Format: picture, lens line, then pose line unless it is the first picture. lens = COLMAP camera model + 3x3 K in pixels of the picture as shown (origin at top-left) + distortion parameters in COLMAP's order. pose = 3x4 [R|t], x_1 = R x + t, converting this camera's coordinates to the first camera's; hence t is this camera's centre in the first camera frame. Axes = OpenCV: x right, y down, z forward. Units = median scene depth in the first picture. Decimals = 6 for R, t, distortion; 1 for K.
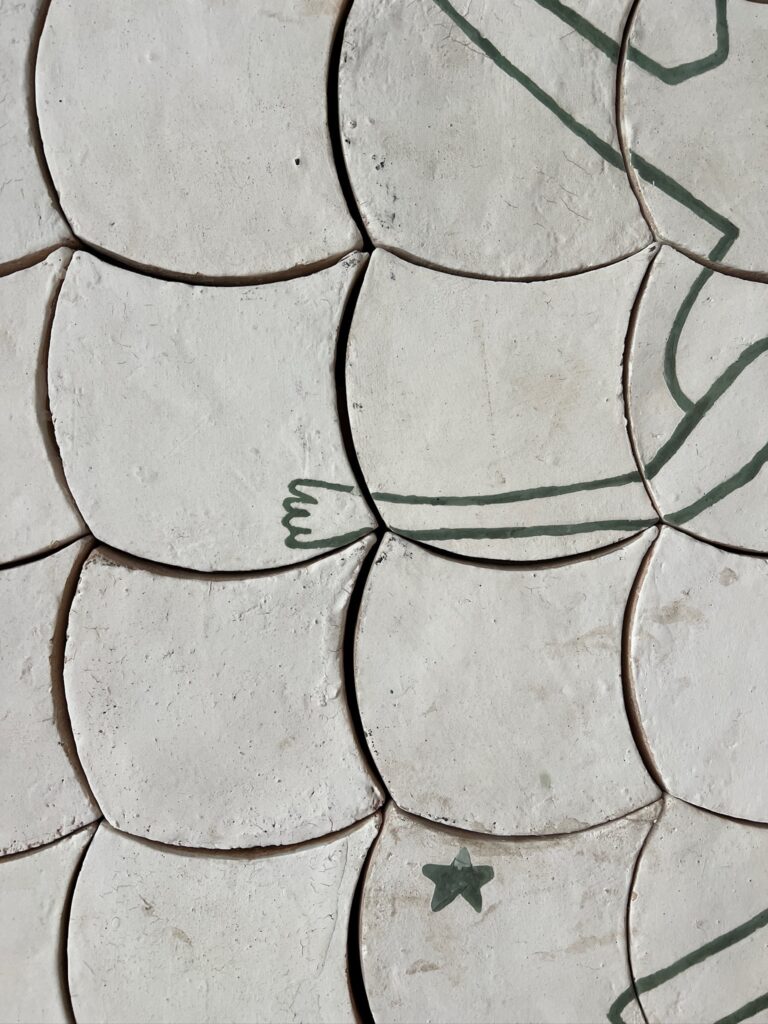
lens RADIAL K [[778.0, 0, 381.9], [0, 778.0, 509.5], [0, 0, 1]] dist [-0.001324, -0.004575]
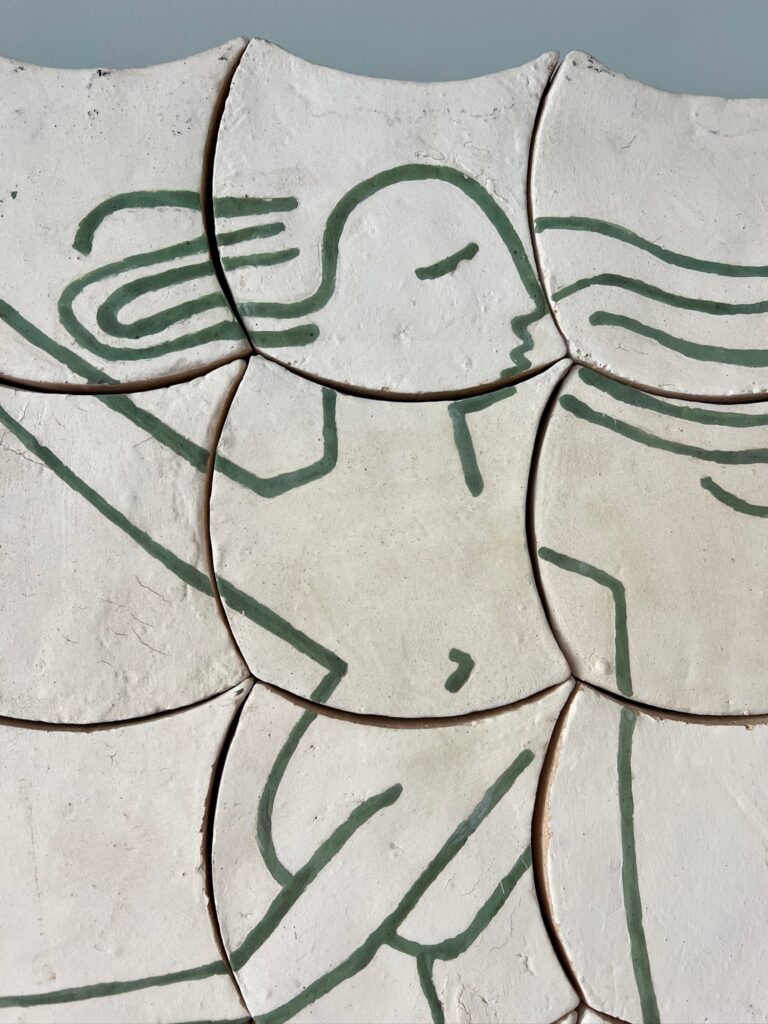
lens RADIAL K [[778.0, 0, 386.1], [0, 778.0, 514.2], [0, 0, 1]] dist [-0.001324, -0.004575]
pose [[0.999482, 0.012187, 0.029798, 0.476577], [-0.009493, 0.995993, -0.088922, -0.451293], [-0.030762, 0.088593, 0.995593, 0.139676]]
